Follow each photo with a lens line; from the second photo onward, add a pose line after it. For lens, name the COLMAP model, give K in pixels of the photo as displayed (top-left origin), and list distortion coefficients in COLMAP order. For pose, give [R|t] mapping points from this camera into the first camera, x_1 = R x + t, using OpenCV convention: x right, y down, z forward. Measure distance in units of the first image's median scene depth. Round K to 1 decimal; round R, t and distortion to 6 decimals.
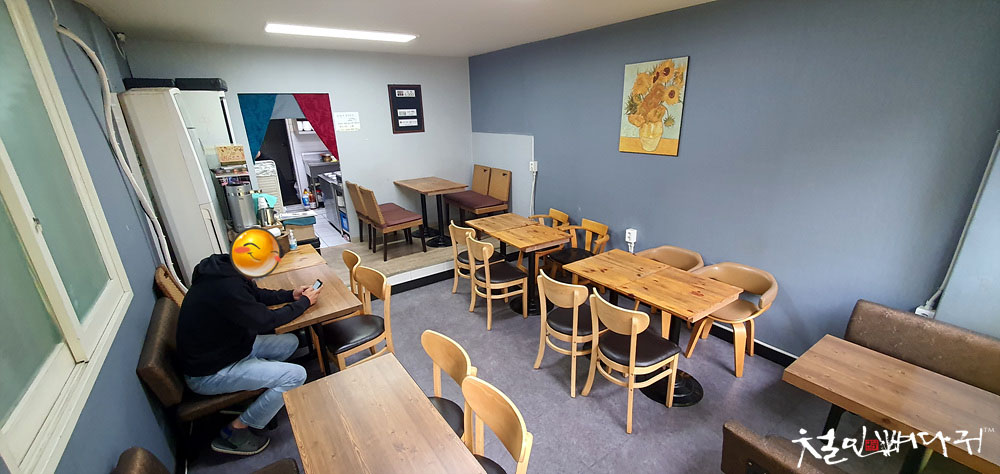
lens RADIAL K [[391.8, 0, 499.7], [0, 391.8, 240.2], [0, 0, 1]] dist [-0.000378, -0.000005]
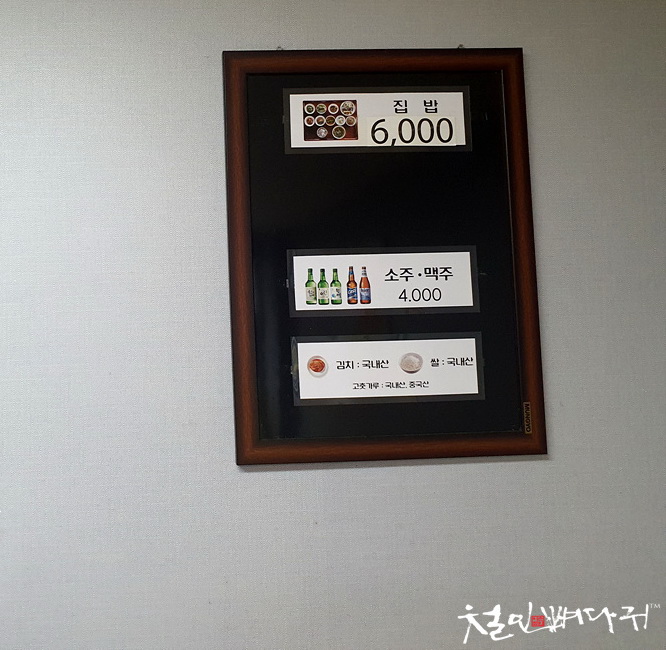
lens RADIAL K [[600.5, 0, 333.1], [0, 600.5, 324.6], [0, 0, 1]] dist [-0.003119, -0.001425]
pose [[0.846075, -0.036876, -0.531786, -0.159632], [-0.164637, 0.930755, -0.326482, -0.257857], [0.507002, 0.363780, 0.781417, 0.867972]]
